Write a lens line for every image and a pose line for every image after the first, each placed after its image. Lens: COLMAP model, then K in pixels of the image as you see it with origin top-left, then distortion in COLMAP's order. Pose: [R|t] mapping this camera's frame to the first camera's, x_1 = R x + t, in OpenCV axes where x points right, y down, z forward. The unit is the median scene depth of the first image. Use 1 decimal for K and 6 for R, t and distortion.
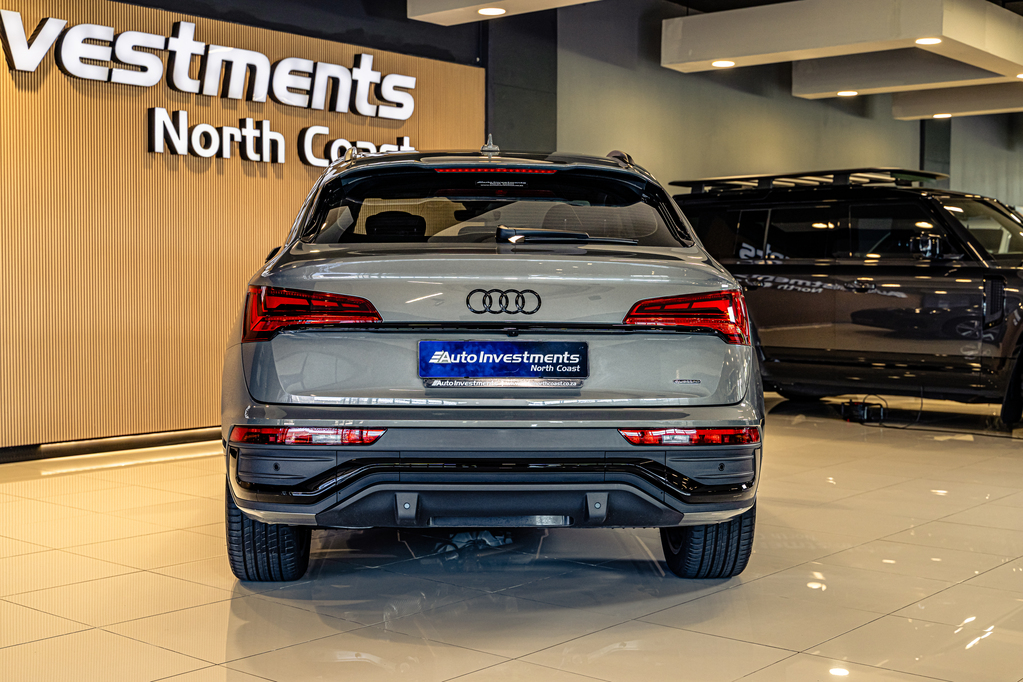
lens RADIAL K [[1368.0, 0, 507.4], [0, 1368.0, 341.8], [0, 0, 1]] dist [0.002532, 0.000000]
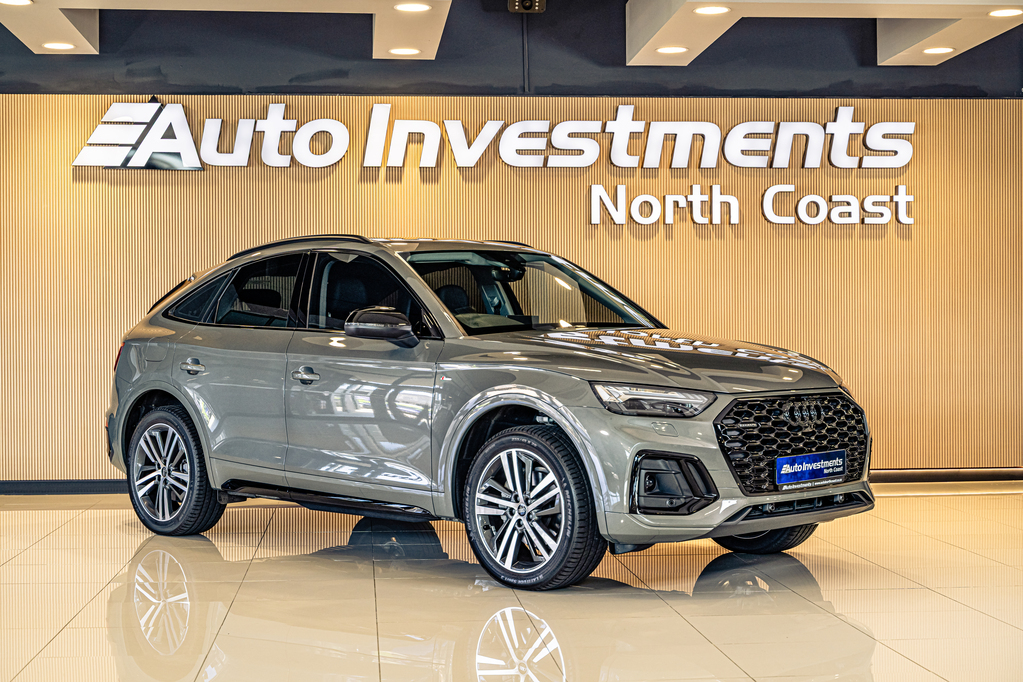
lens RADIAL K [[1711.1, 0, 512.0], [0, 1711.1, 341.0], [0, 0, 1]] dist [-0.002611, 0.000000]
pose [[0.705217, -0.004182, -0.708979, 0.668144], [-0.024099, 0.999263, -0.029866, 0.001733], [0.708582, 0.038148, 0.704597, -0.036759]]
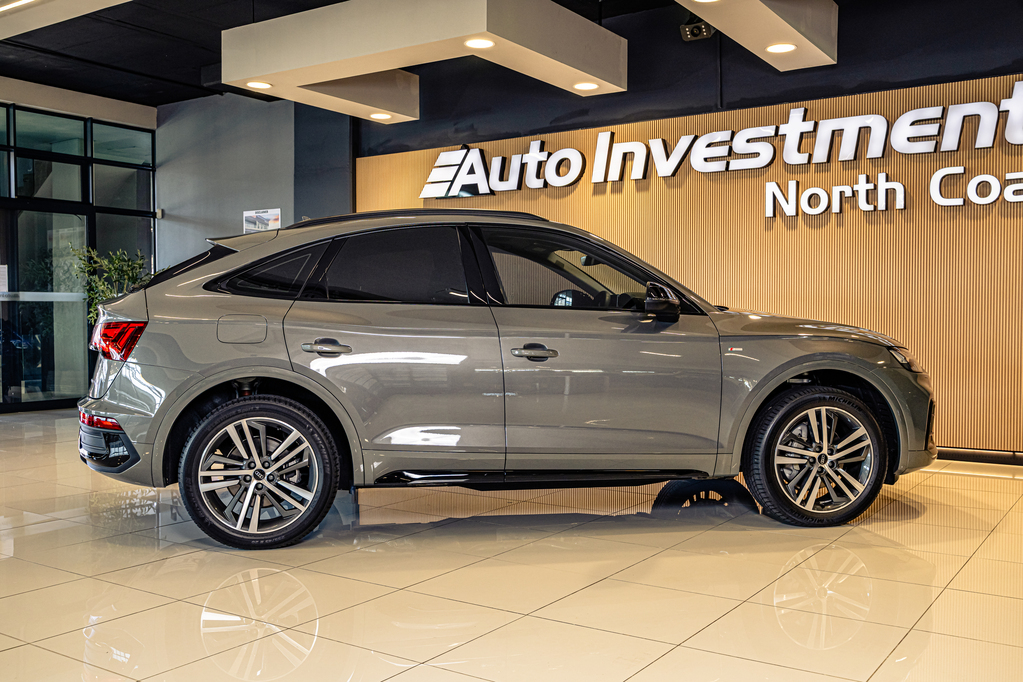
lens RADIAL K [[977.2, 0, 507.3], [0, 977.2, 345.0], [0, 0, 1]] dist [0.000019, 0.000000]
pose [[0.092174, 0.026064, -0.995402, 0.613445], [-0.043028, 0.998828, 0.022169, -0.026874], [0.994813, 0.040787, 0.093188, 0.648358]]
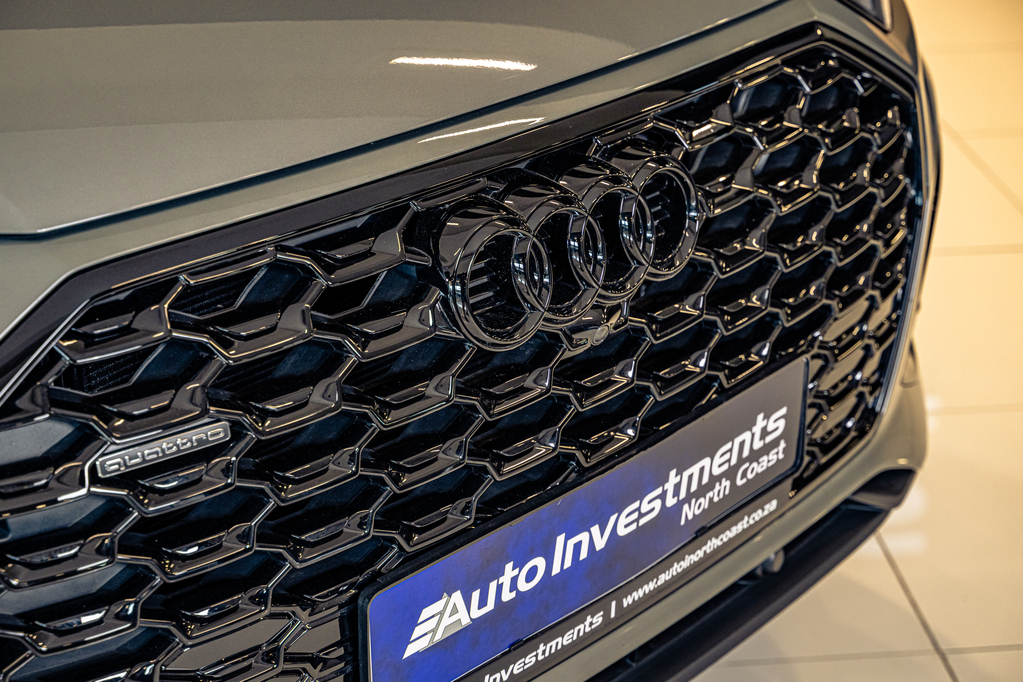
lens RADIAL K [[1844.2, 0, 511.3], [0, 1844.2, 342.7], [0, 0, 1]] dist [-0.066655, 0.000000]
pose [[0.714290, 0.299246, -0.632647, 0.271908], [-0.029748, 0.916140, 0.399752, -0.046238], [0.699217, -0.266719, 0.663292, 0.546801]]
